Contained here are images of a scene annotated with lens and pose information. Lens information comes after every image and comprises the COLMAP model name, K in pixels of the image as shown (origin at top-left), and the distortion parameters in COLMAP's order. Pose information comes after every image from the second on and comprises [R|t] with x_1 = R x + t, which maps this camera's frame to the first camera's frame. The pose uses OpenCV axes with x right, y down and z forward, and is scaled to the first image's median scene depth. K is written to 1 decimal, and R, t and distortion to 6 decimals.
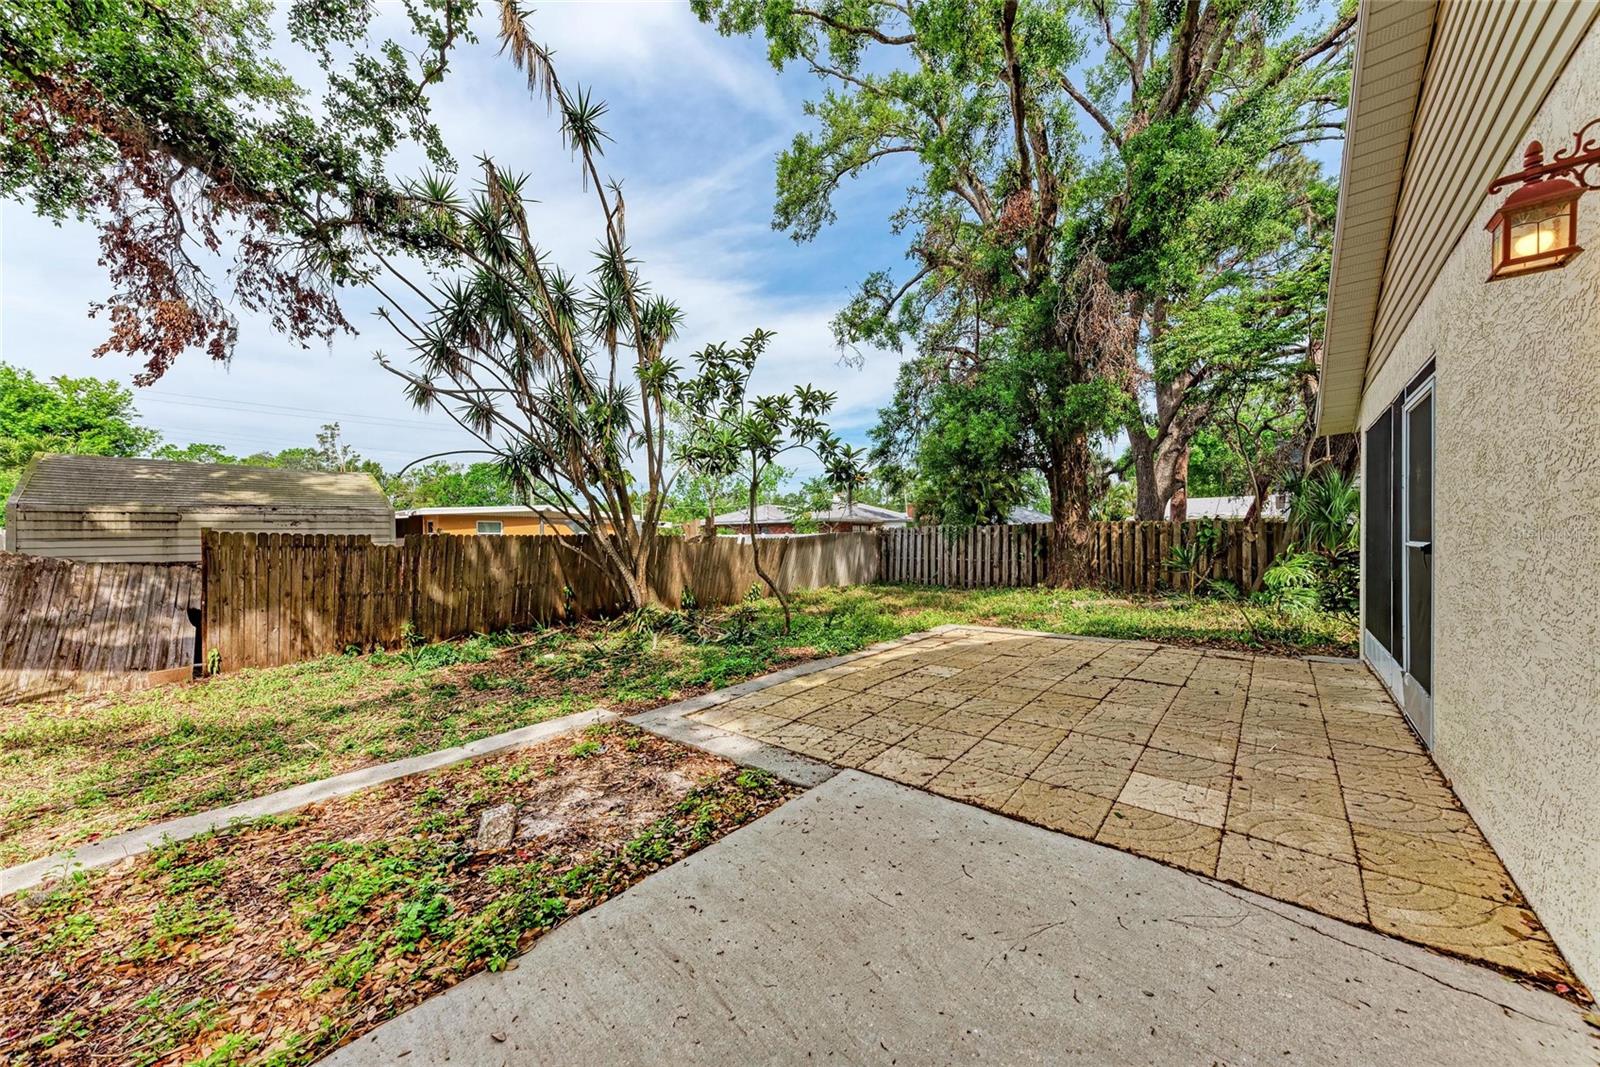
lens RADIAL K [[555.3, 0, 809.4], [0, 555.3, 540.7], [0, 0, 1]] dist [0.017285, -0.000045]
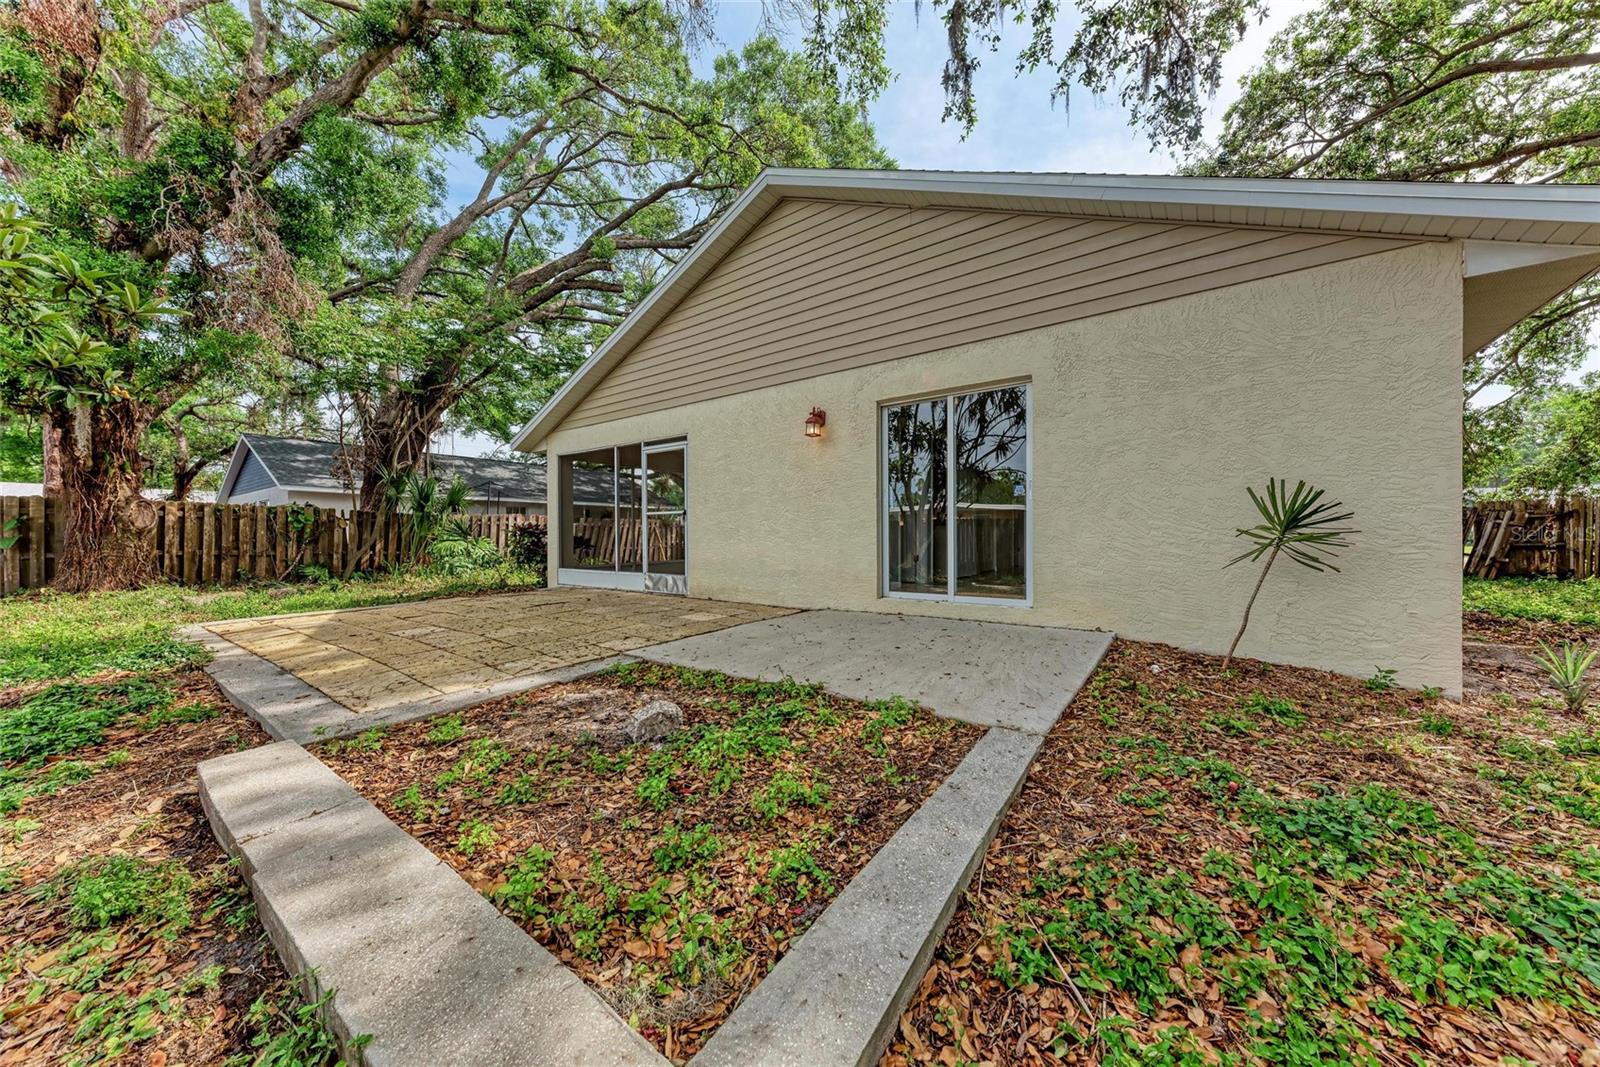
lens RADIAL K [[555.3, 0, 809.4], [0, 555.3, 540.7], [0, 0, 1]] dist [0.017285, -0.000045]
pose [[-0.058815, -0.001535, 0.998268, -0.311663], [0.010604, 0.999941, 0.002162, 0.029536], [-0.998213, 0.010712, -0.058795, 0.142011]]
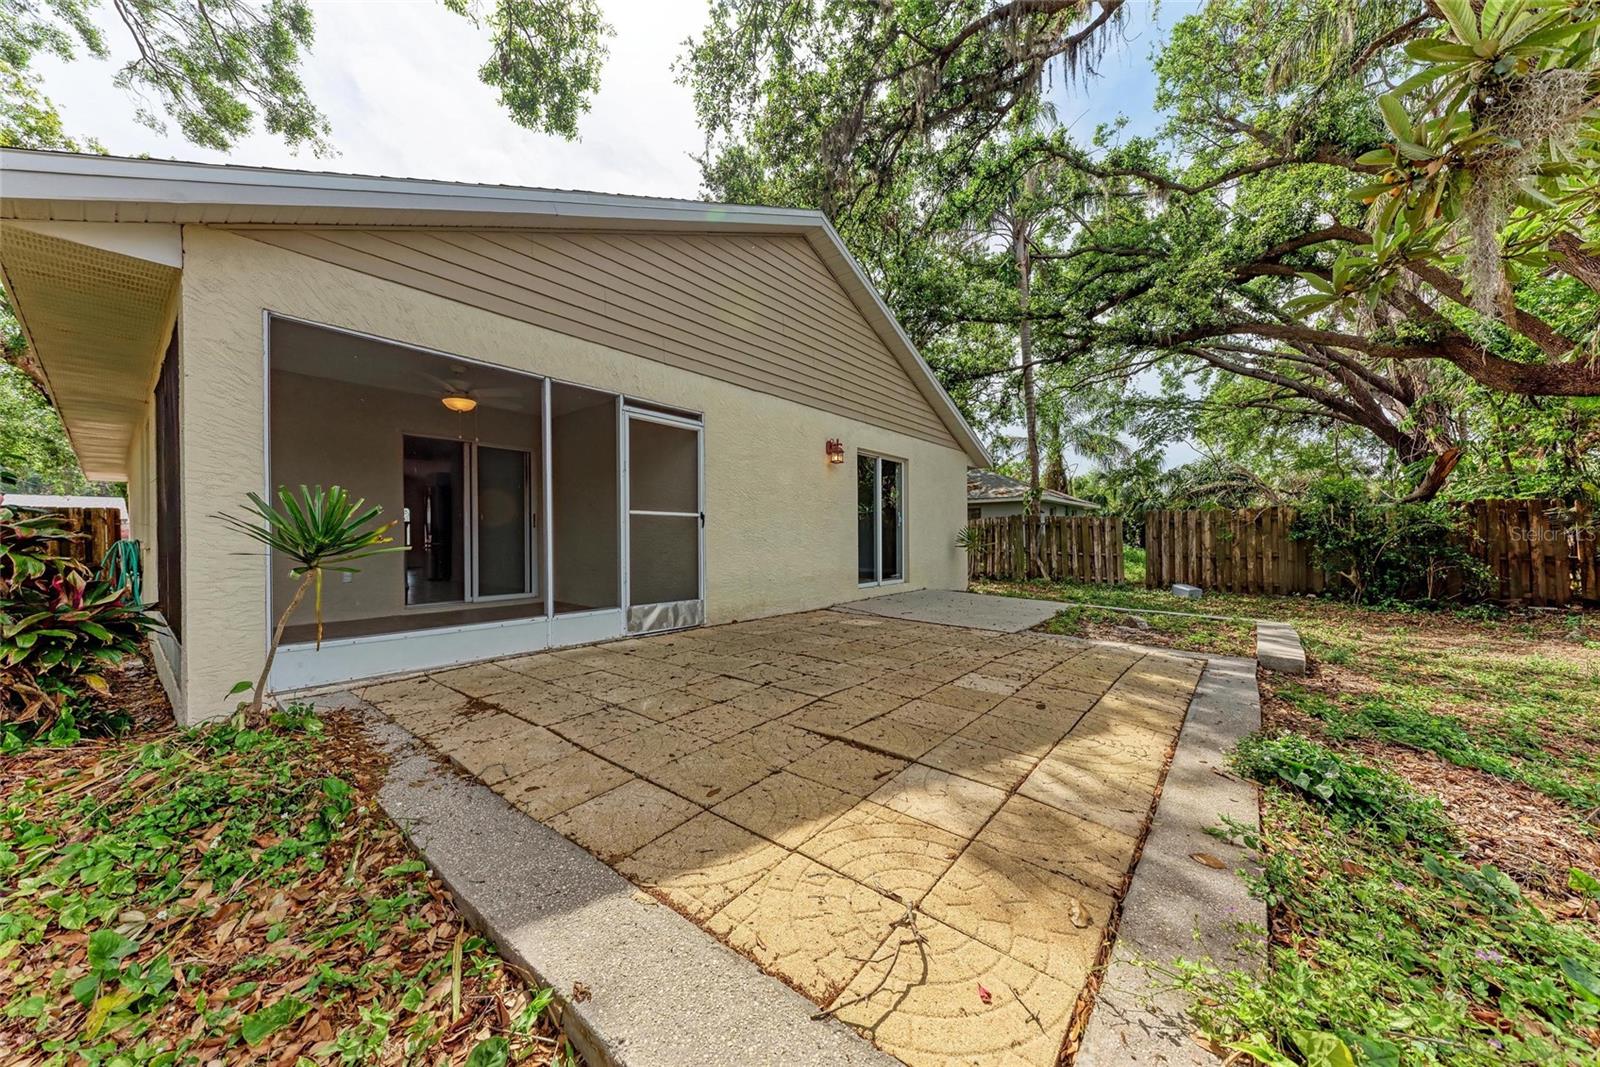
lens RADIAL K [[555.3, 0, 809.4], [0, 555.3, 540.7], [0, 0, 1]] dist [0.017285, -0.000045]
pose [[-0.999929, -0.000990, -0.011844, 0.175284], [-0.001155, 0.999902, 0.013942, 0.014077], [0.011829, 0.013955, -0.999833, 0.659249]]
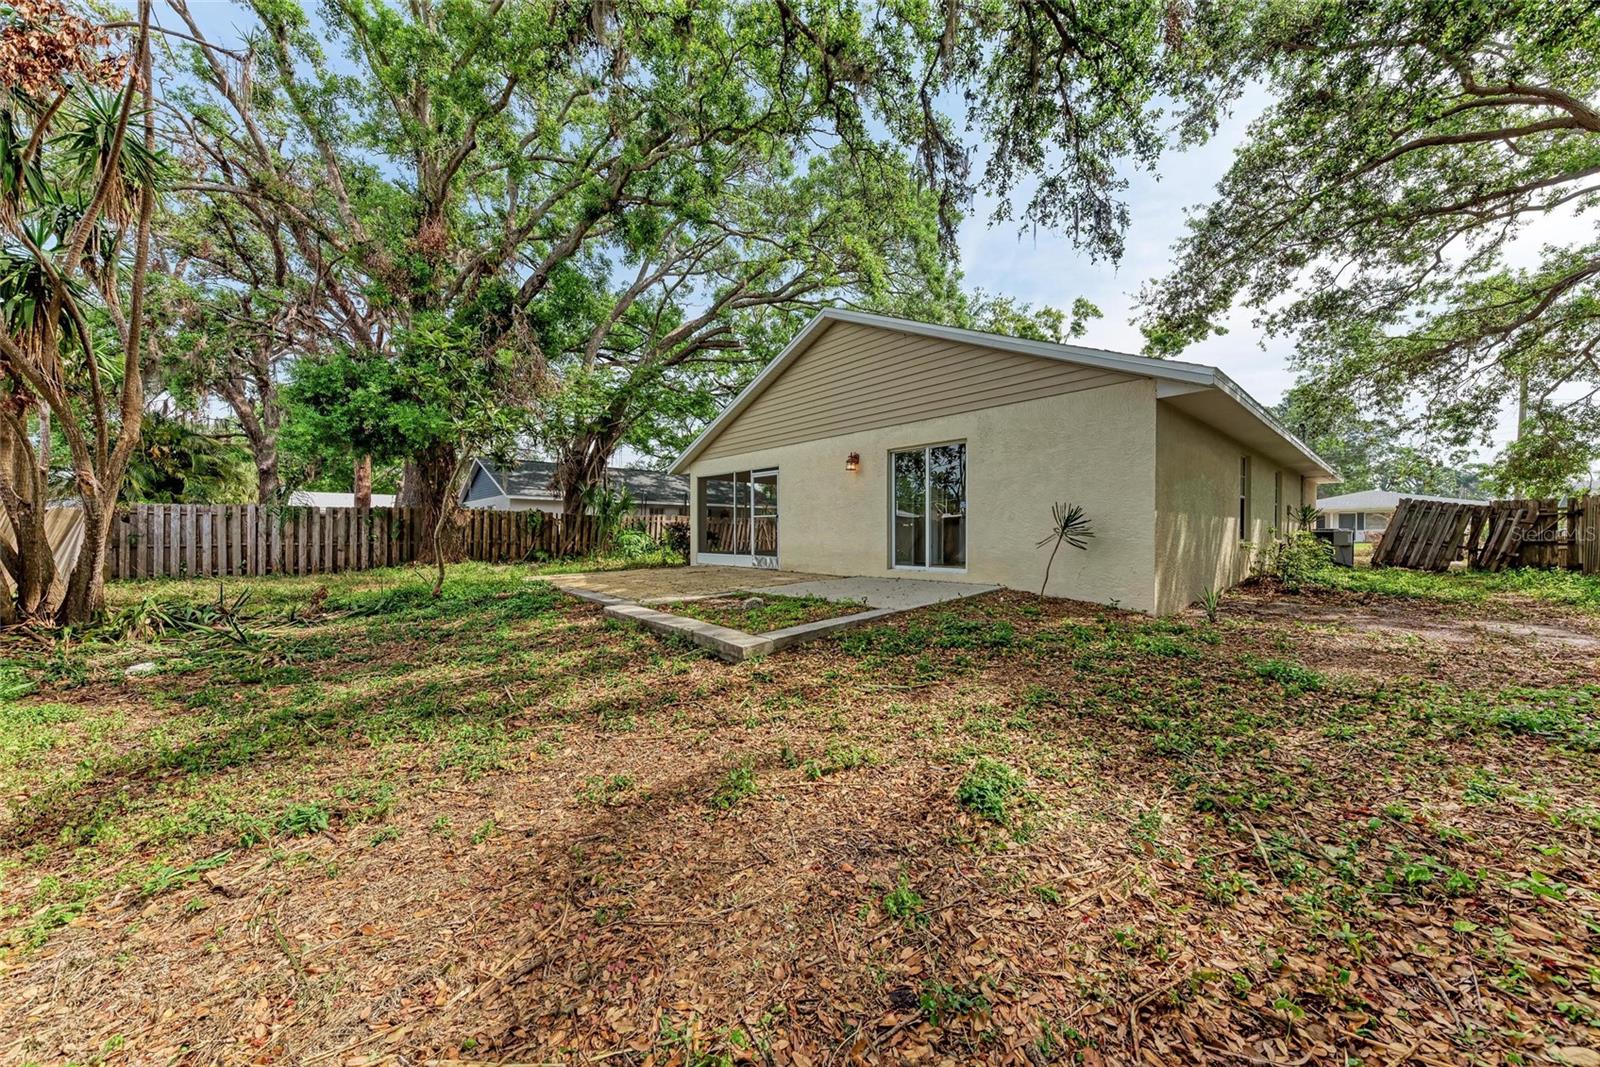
lens RADIAL K [[555.3, 0, 809.4], [0, 555.3, 540.7], [0, 0, 1]] dist [0.017285, -0.000045]
pose [[0.135079, -0.009242, 0.990792, -0.599208], [0.007524, 0.999937, 0.008302, 0.032515], [-0.990806, 0.006334, 0.135140, 0.066895]]
